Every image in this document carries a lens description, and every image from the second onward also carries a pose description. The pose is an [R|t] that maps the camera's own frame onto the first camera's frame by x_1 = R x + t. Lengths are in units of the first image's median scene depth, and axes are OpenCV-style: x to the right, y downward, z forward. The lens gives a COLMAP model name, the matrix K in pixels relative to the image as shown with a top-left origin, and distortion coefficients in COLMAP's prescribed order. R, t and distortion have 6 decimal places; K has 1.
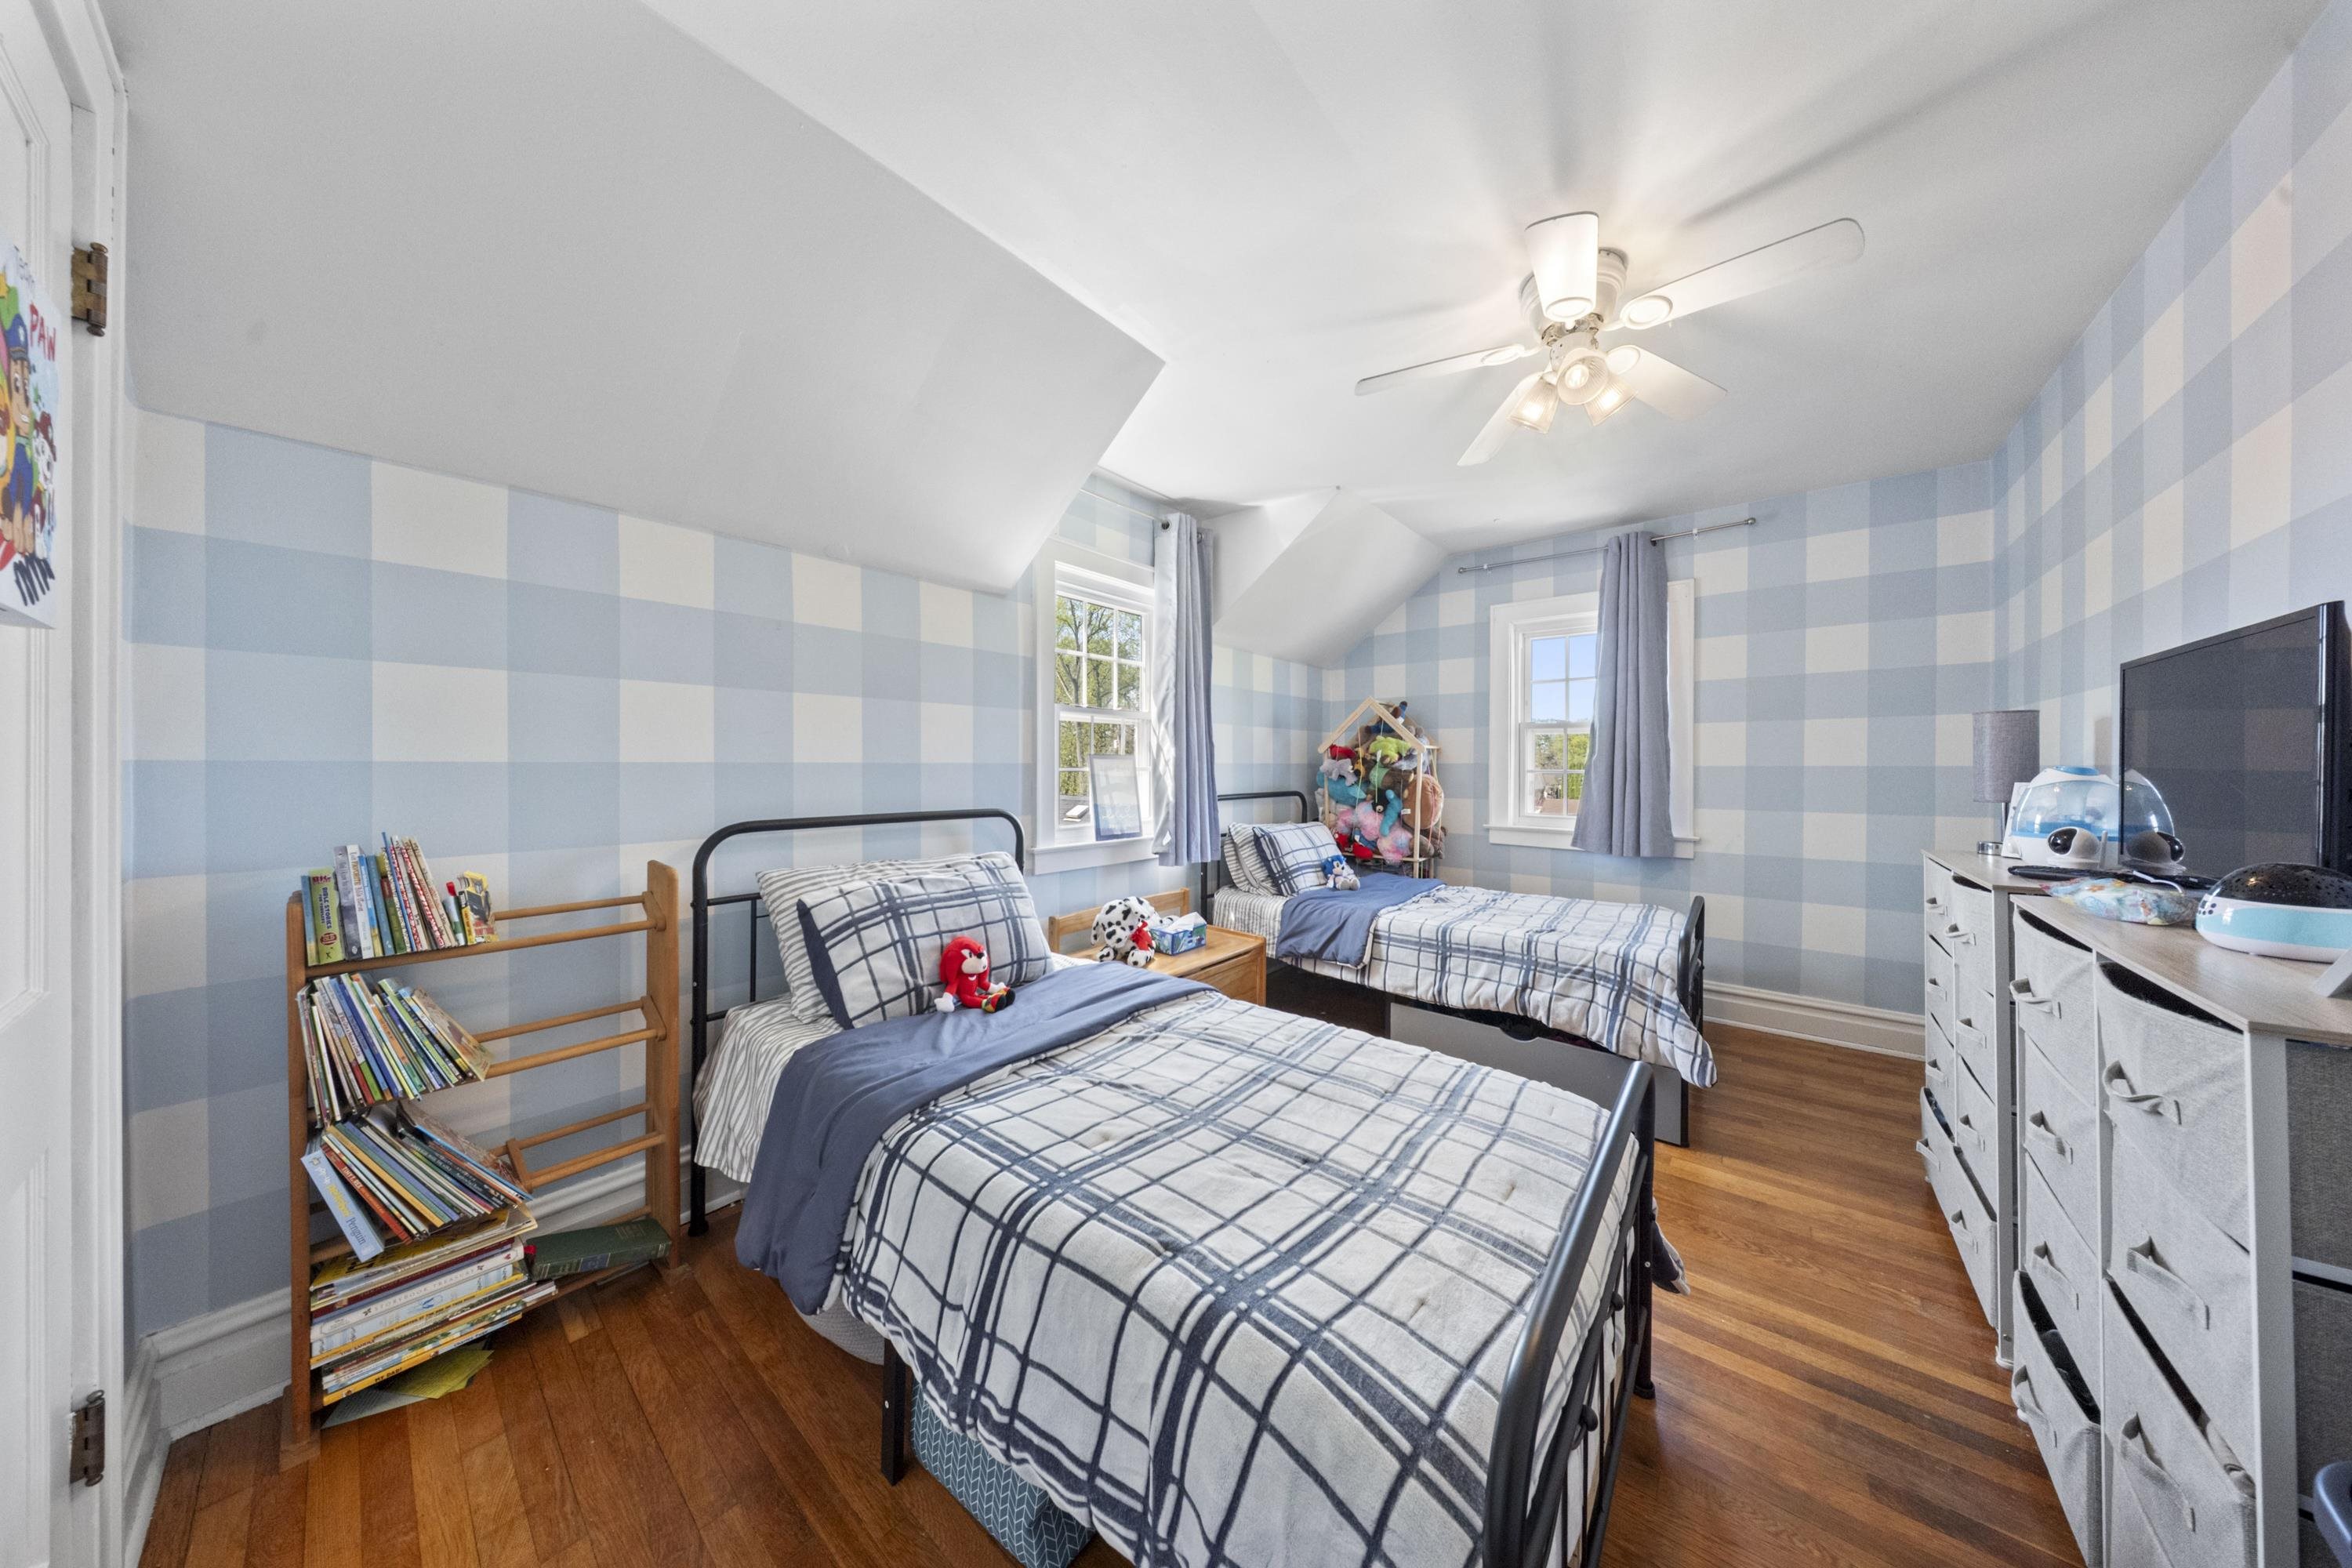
lens RADIAL K [[696.0, 0, 1176.4], [0, 696.0, 780.3], [0, 0, 1]] dist [0.010276, 0.000002]
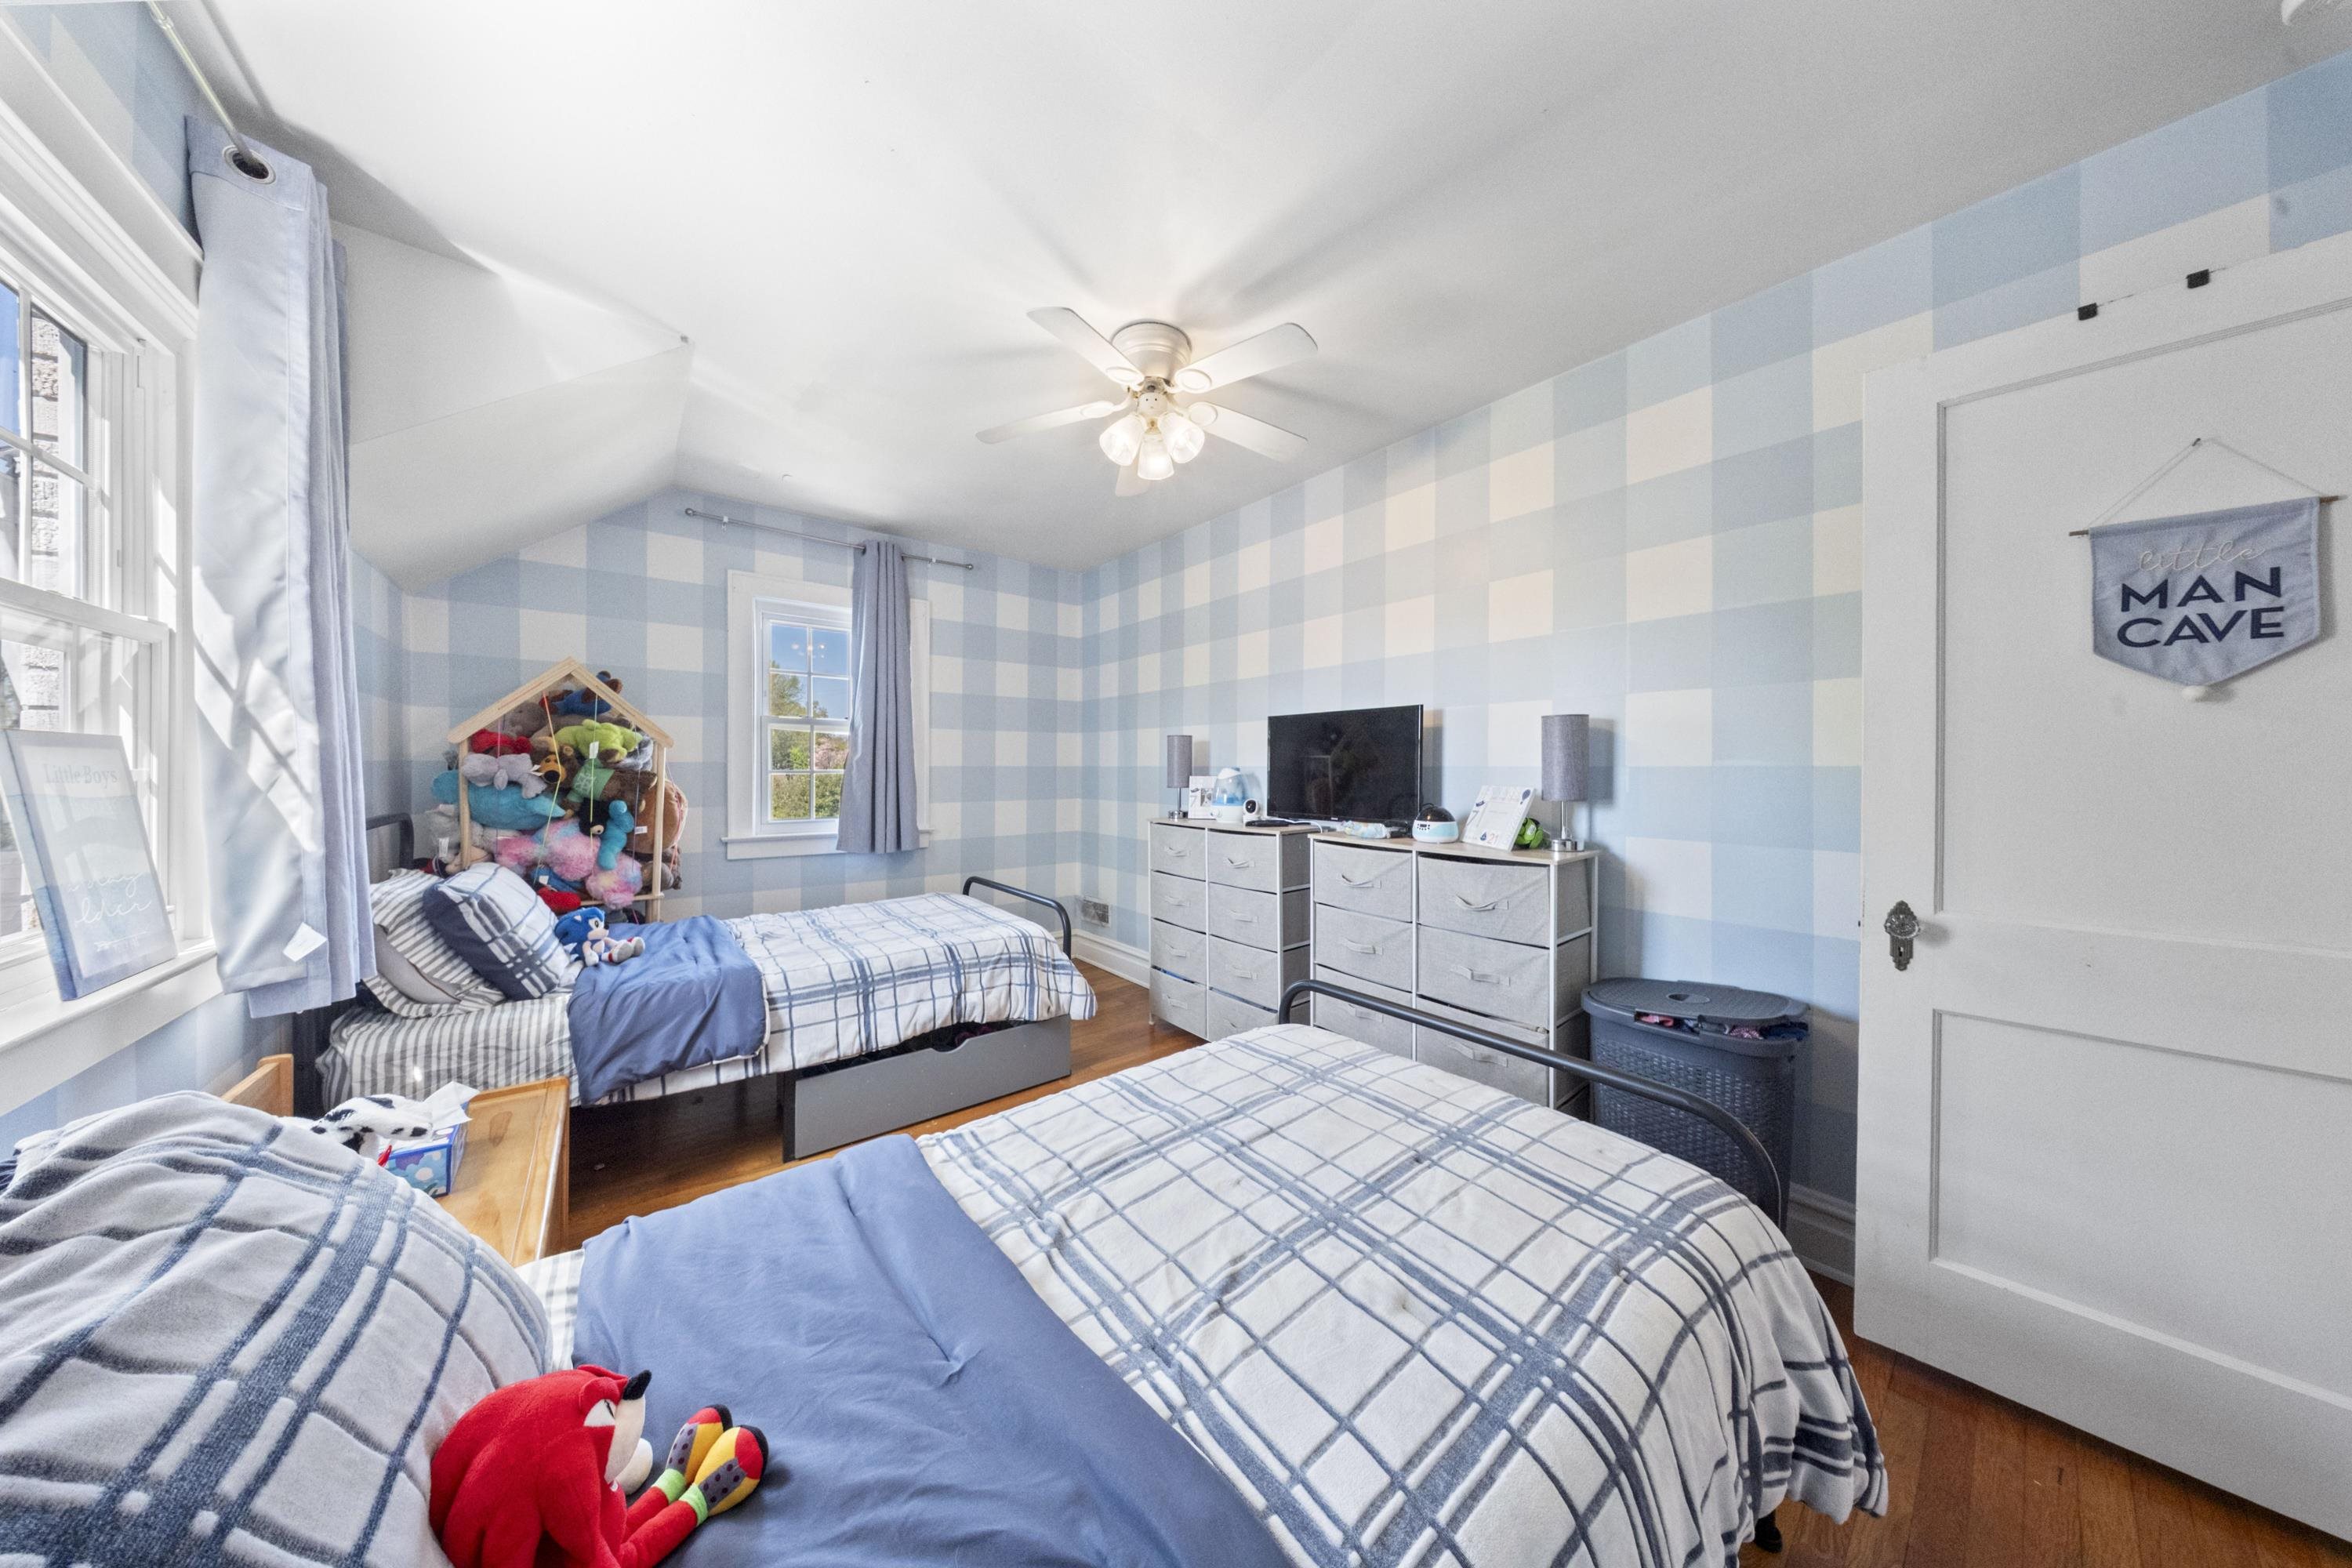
lens RADIAL K [[694.5, 0, 1176.0], [0, 694.5, 784.0], [0, 0, 1]] dist [-0.000733, 0.000004]
pose [[0.198177, -0.026005, 0.979821, -0.318736], [0.017810, 0.999578, 0.022928, -0.010902], [-0.980004, 0.012907, 0.198556, 0.423244]]
